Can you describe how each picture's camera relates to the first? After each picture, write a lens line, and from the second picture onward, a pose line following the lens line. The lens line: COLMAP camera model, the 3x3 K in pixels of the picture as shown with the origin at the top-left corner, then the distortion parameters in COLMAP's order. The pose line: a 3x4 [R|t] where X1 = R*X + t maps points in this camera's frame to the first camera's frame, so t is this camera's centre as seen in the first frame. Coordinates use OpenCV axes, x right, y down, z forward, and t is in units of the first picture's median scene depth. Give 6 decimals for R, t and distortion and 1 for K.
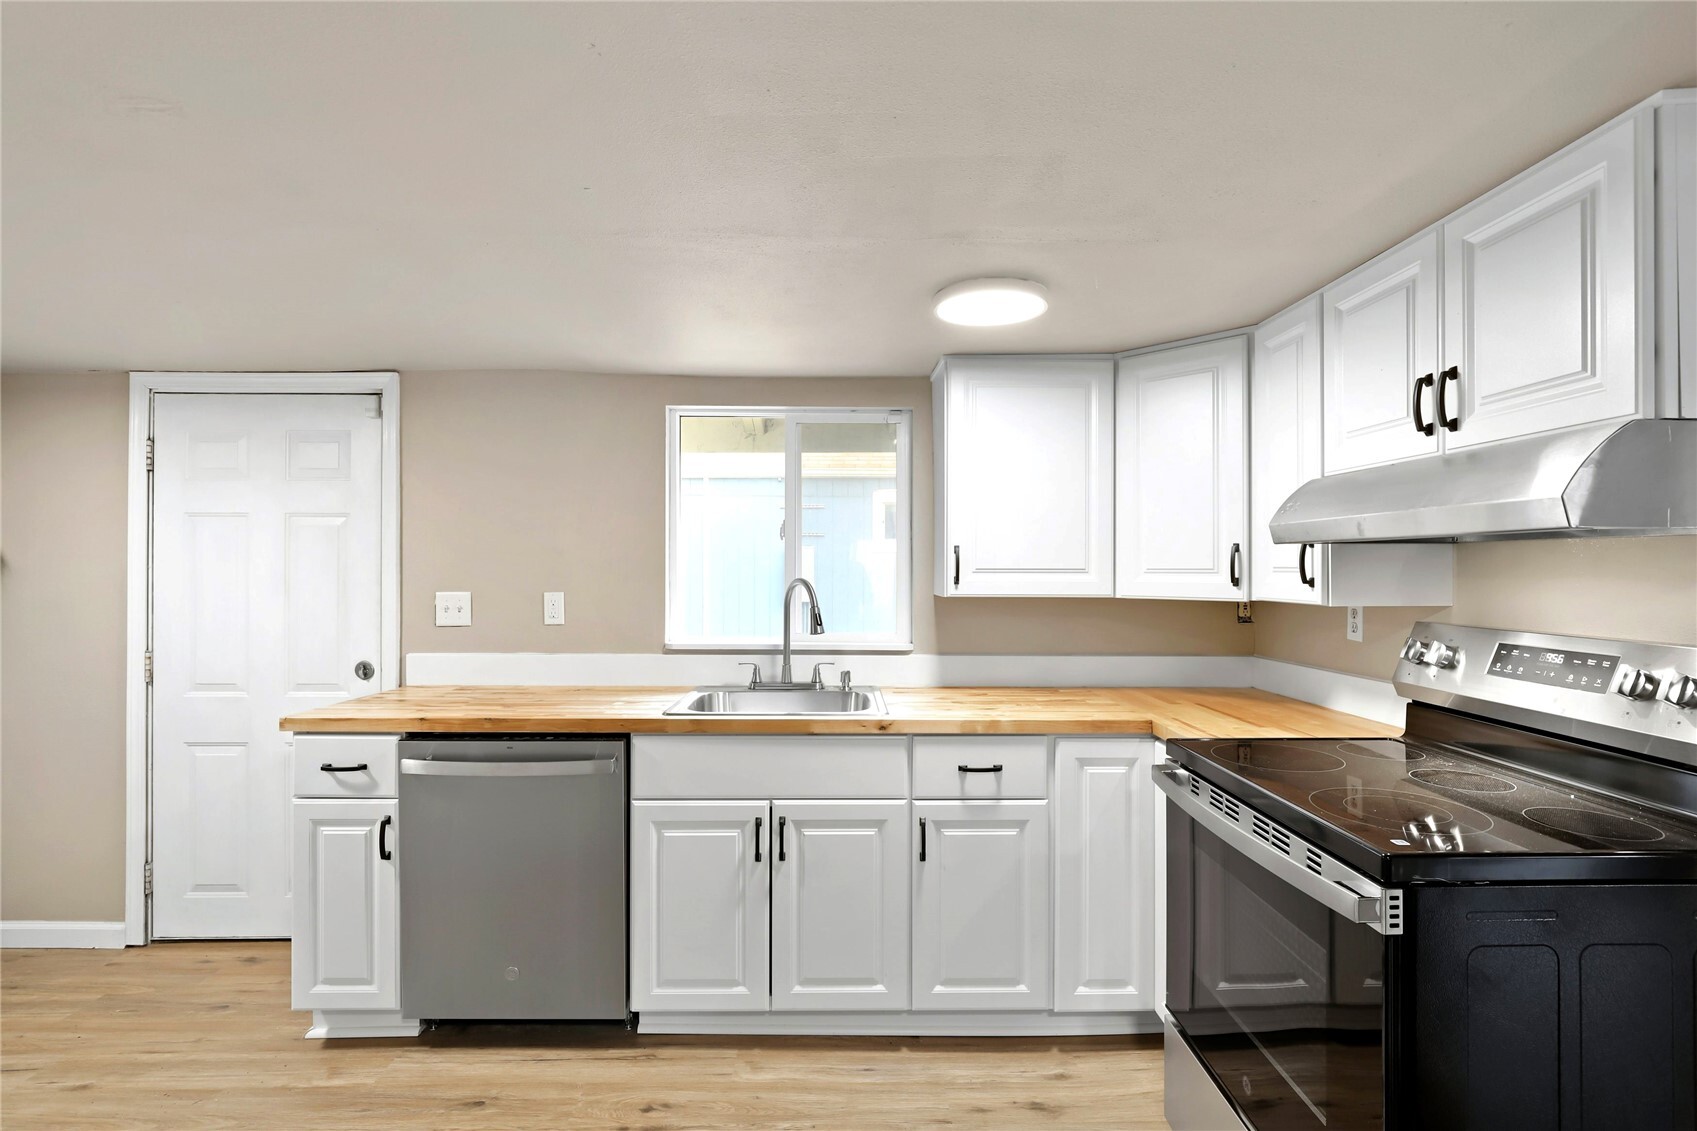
lens RADIAL K [[780.6, 0, 854.4], [0, 780.6, 564.4], [0, 0, 1]] dist [-0.019262, 0.006180]
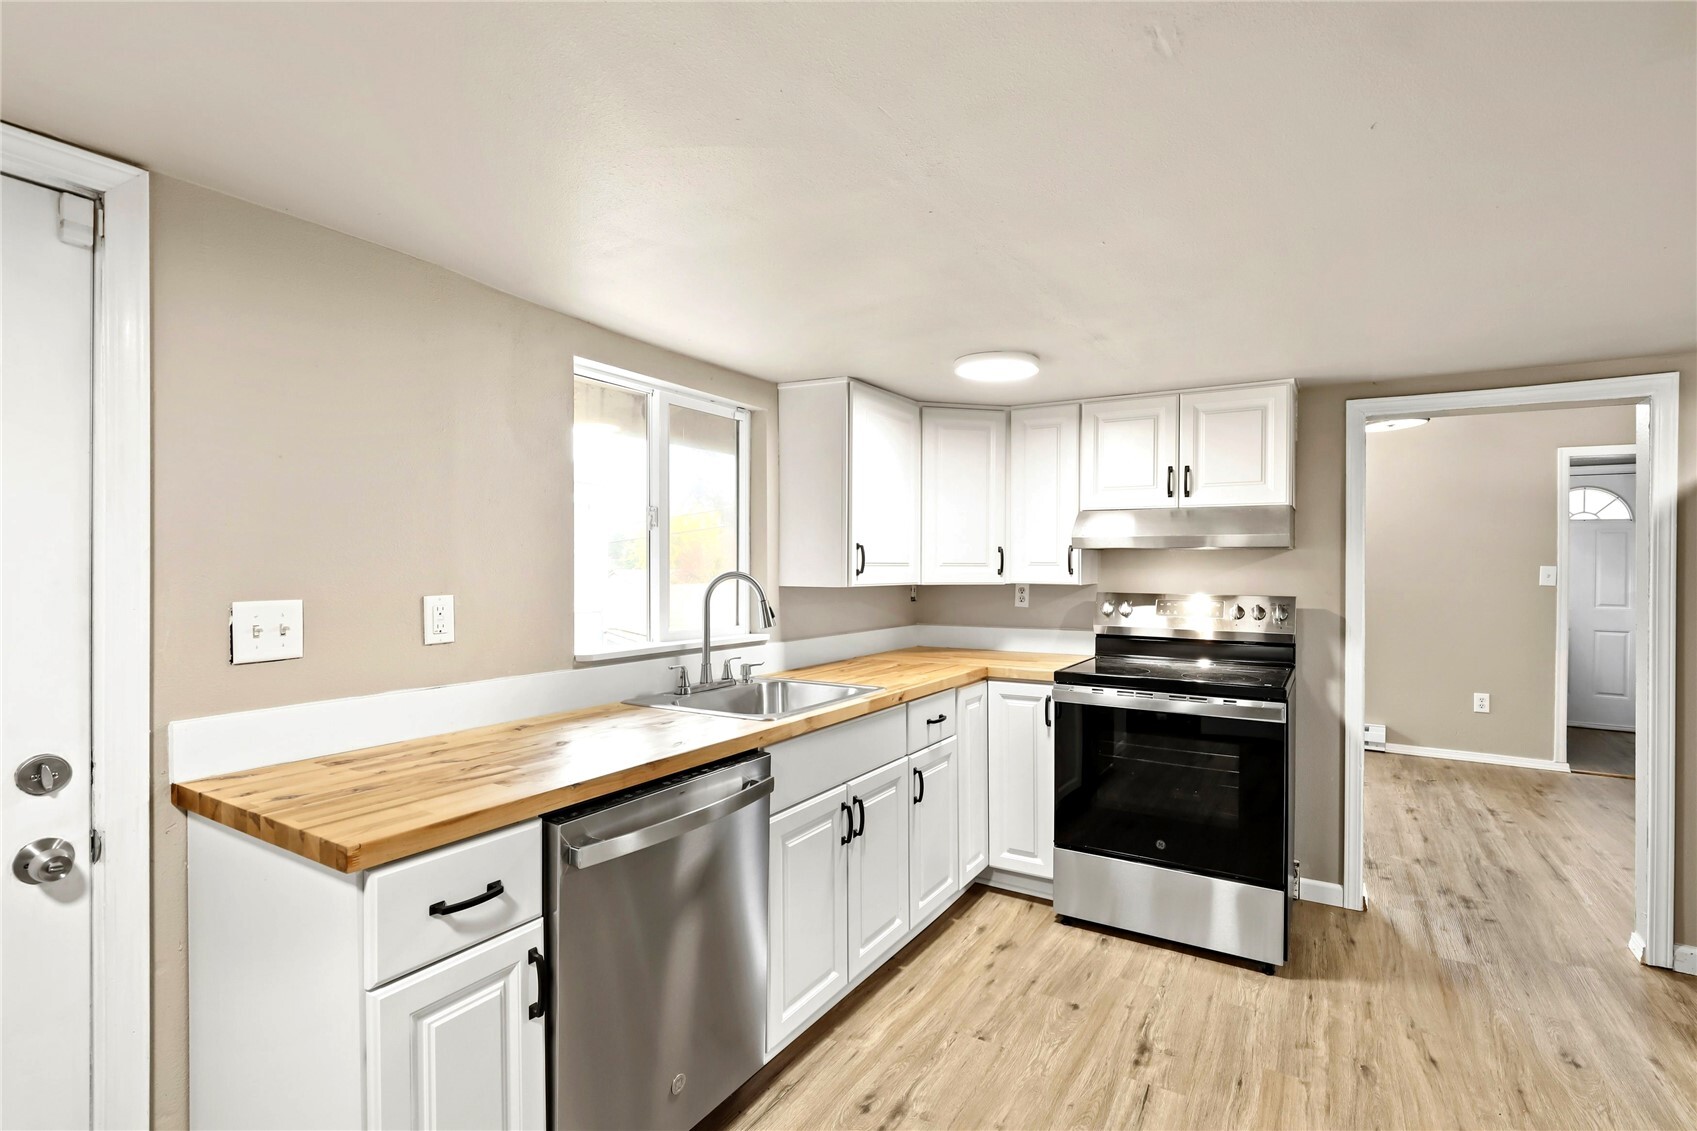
lens RADIAL K [[780.6, 0, 854.4], [0, 780.6, 564.4], [0, 0, 1]] dist [-0.019262, 0.006180]
pose [[0.533087, 0.001200, 0.846059, -0.984779], [-0.007423, 0.999967, 0.003259, 0.005304], [-0.846028, -0.008017, 0.533079, 0.434337]]
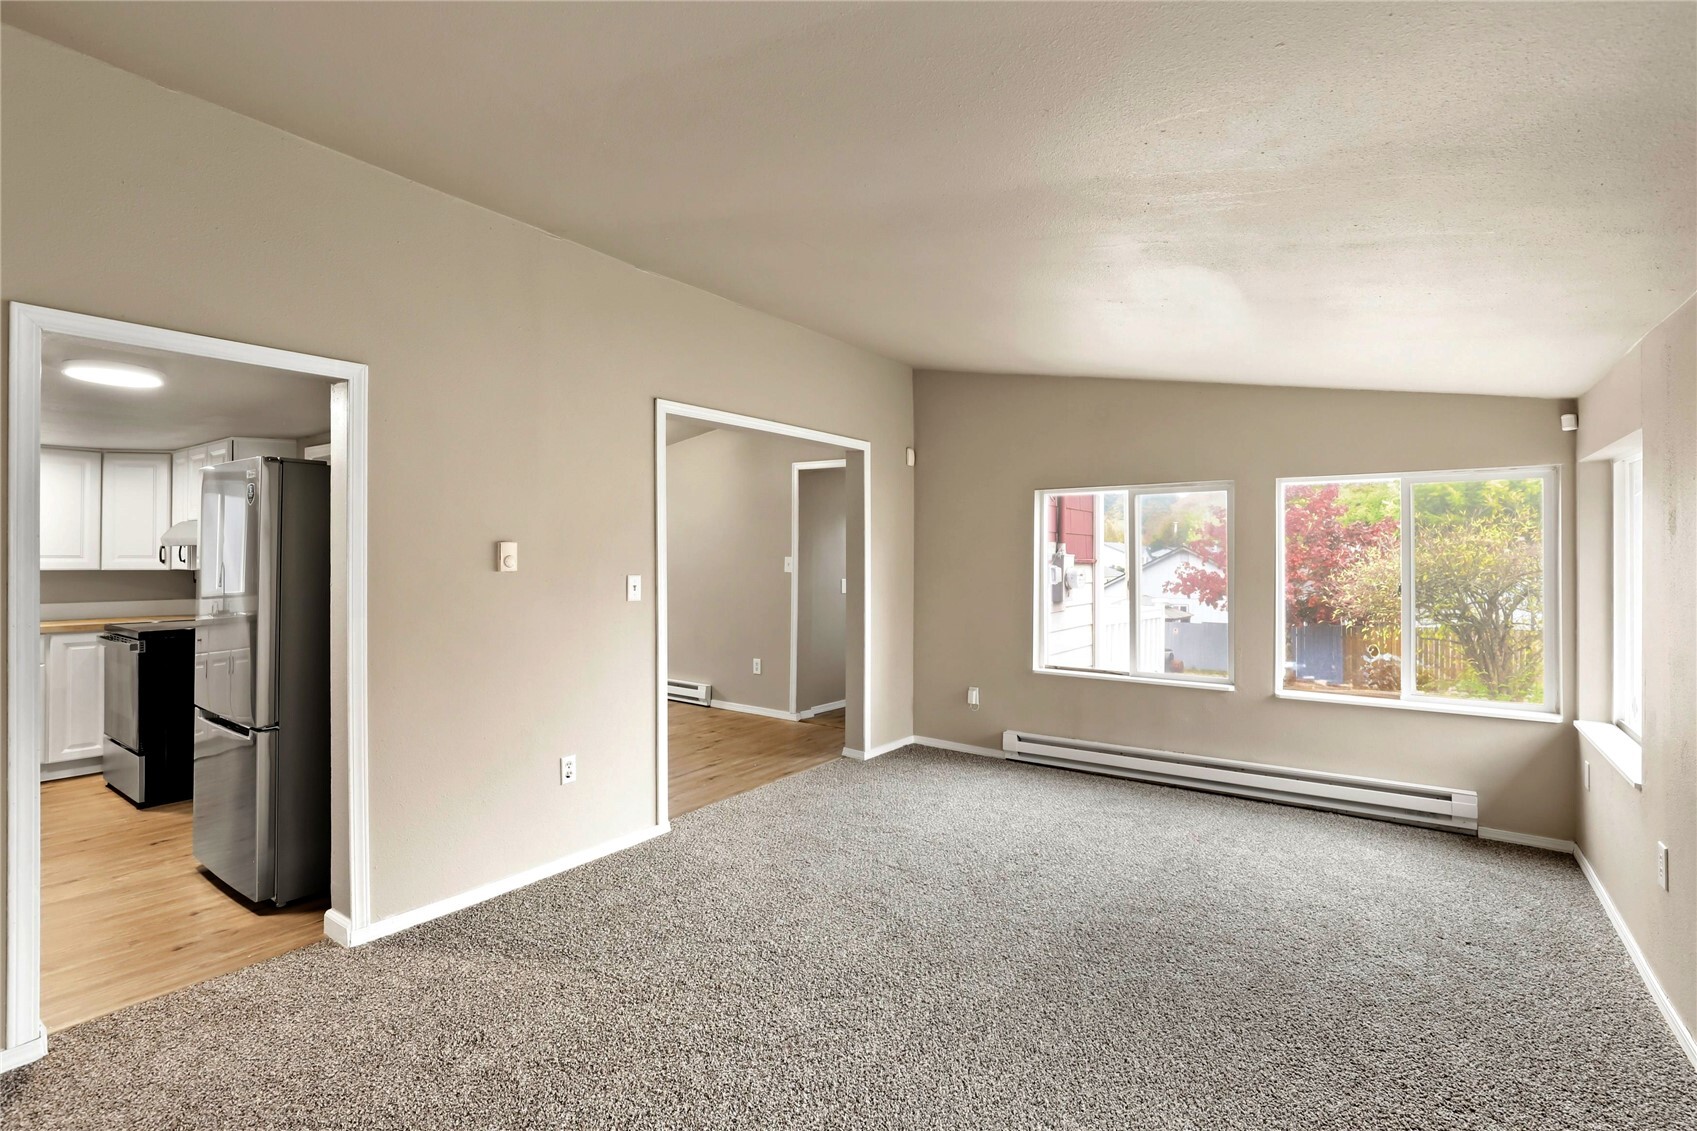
lens RADIAL K [[790.0, 0, 850.1], [0, 790.0, 544.9], [0, 0, 1]] dist [-0.008597, 0.000377]
pose [[0.594983, 0.011480, 0.803657, -0.164801], [-0.003923, 0.999928, -0.011379, -0.008029], [-0.803729, 0.003617, 0.594984, -2.040271]]
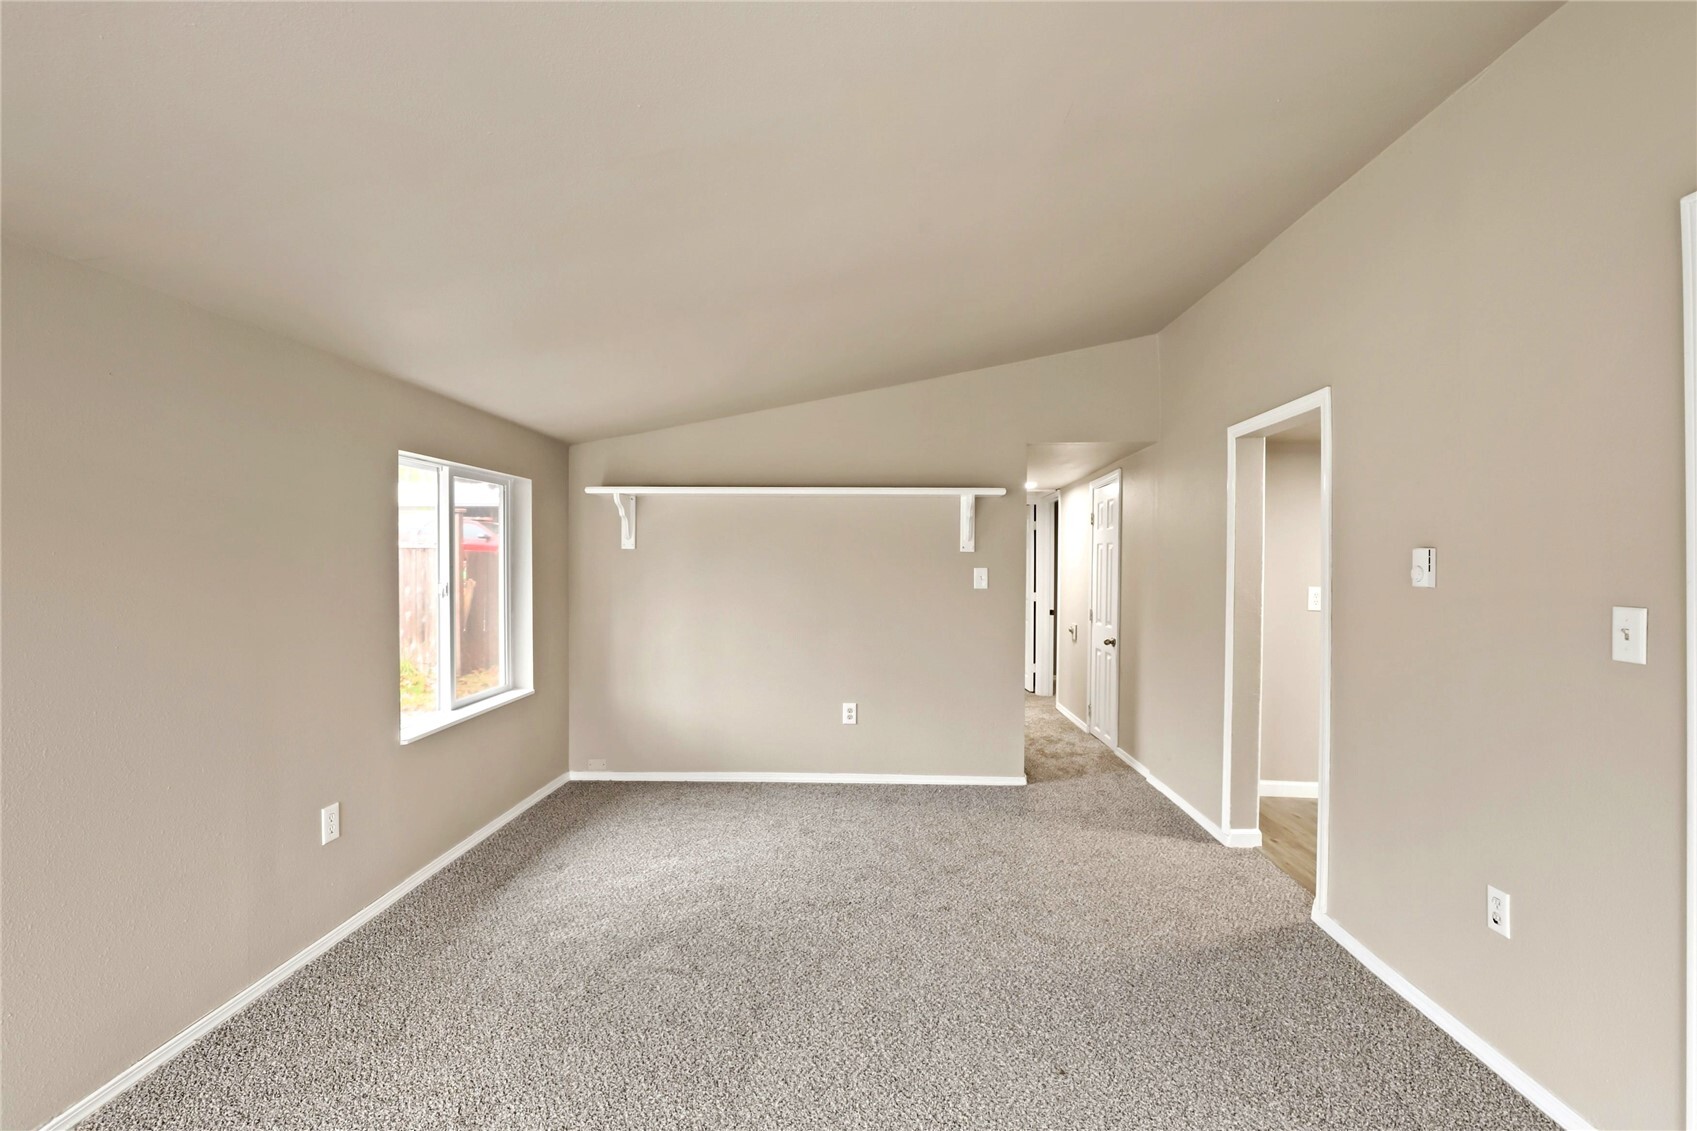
lens RADIAL K [[780.6, 0, 854.4], [0, 780.6, 564.4], [0, 0, 1]] dist [-0.019262, 0.006180]
pose [[-0.049147, -0.001179, -0.998791, 1.750320], [0.000661, 0.999999, -0.001213, -0.003799], [0.998791, -0.000720, -0.049147, -1.403998]]
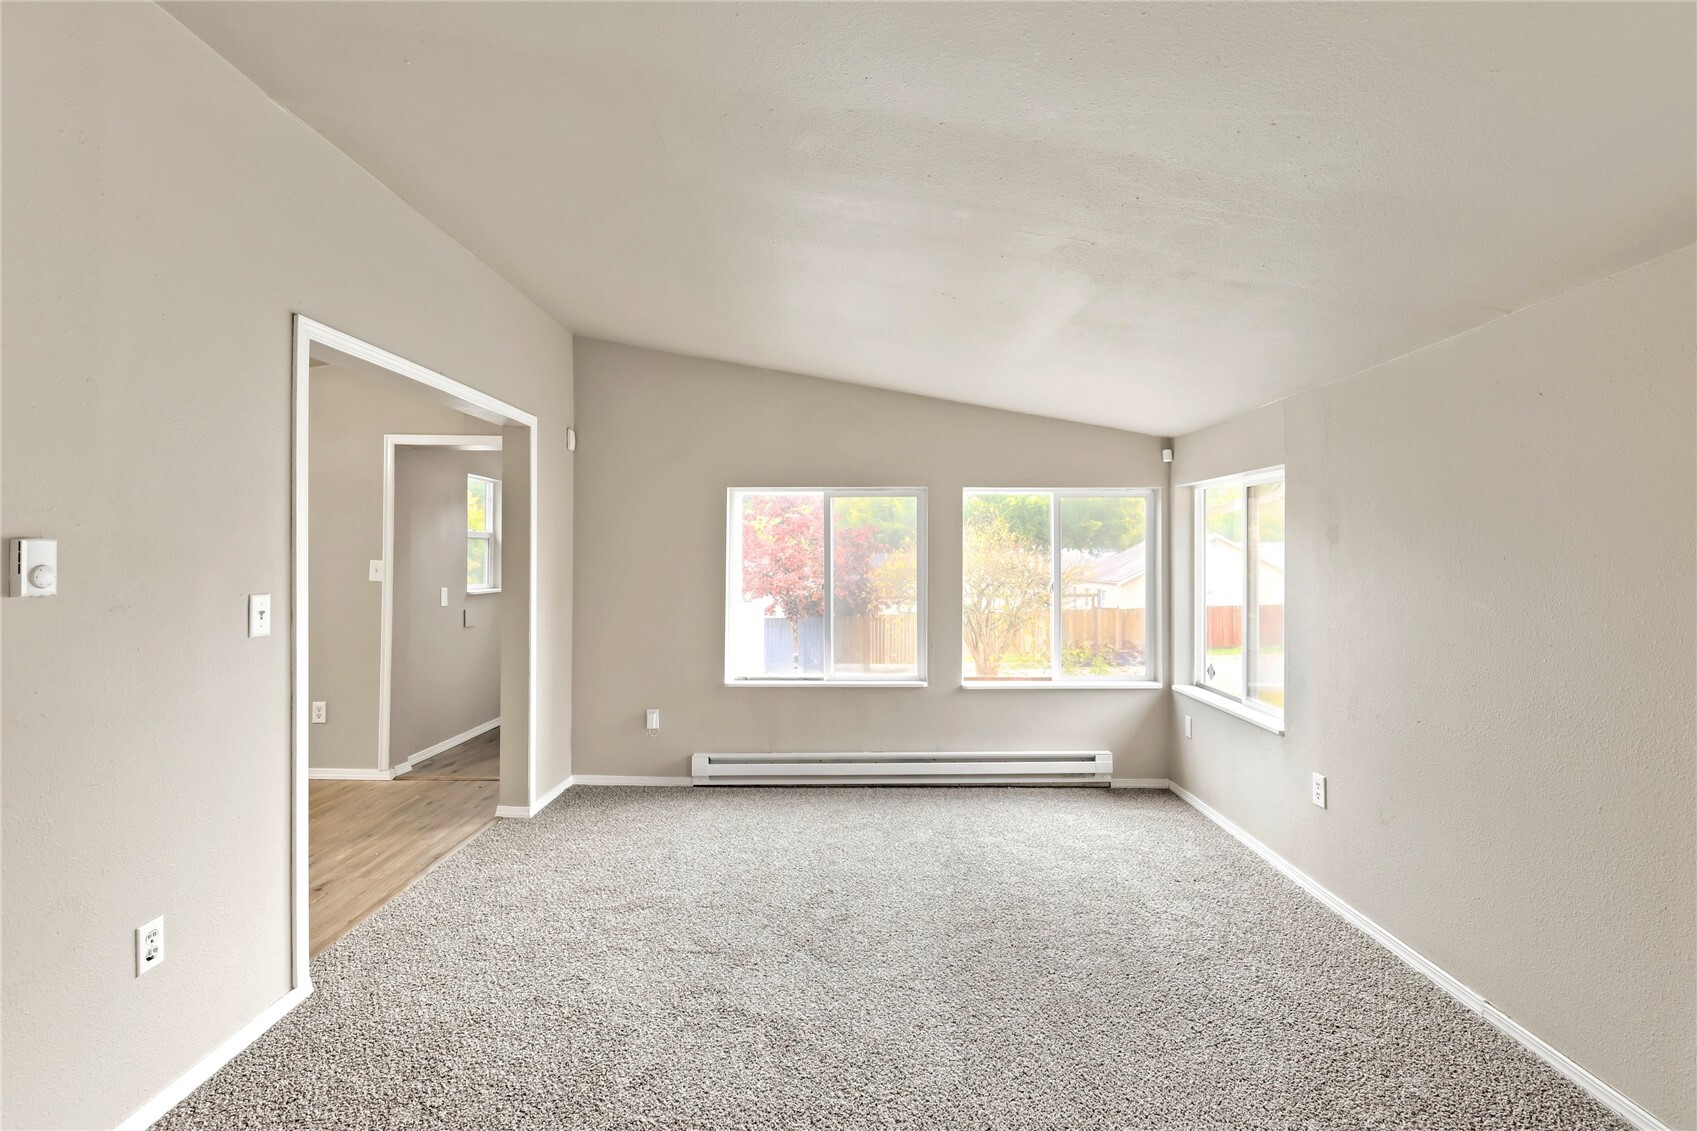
lens RADIAL K [[794.0, 0, 854.6], [0, 794.0, 542.1], [0, 0, 1]] dist [-0.015778, 0.006701]
pose [[0.012782, 0.016796, 0.999777, -0.107996], [-0.003856, 0.999852, -0.016748, -0.015069], [-0.999911, -0.003641, 0.012845, -1.452852]]
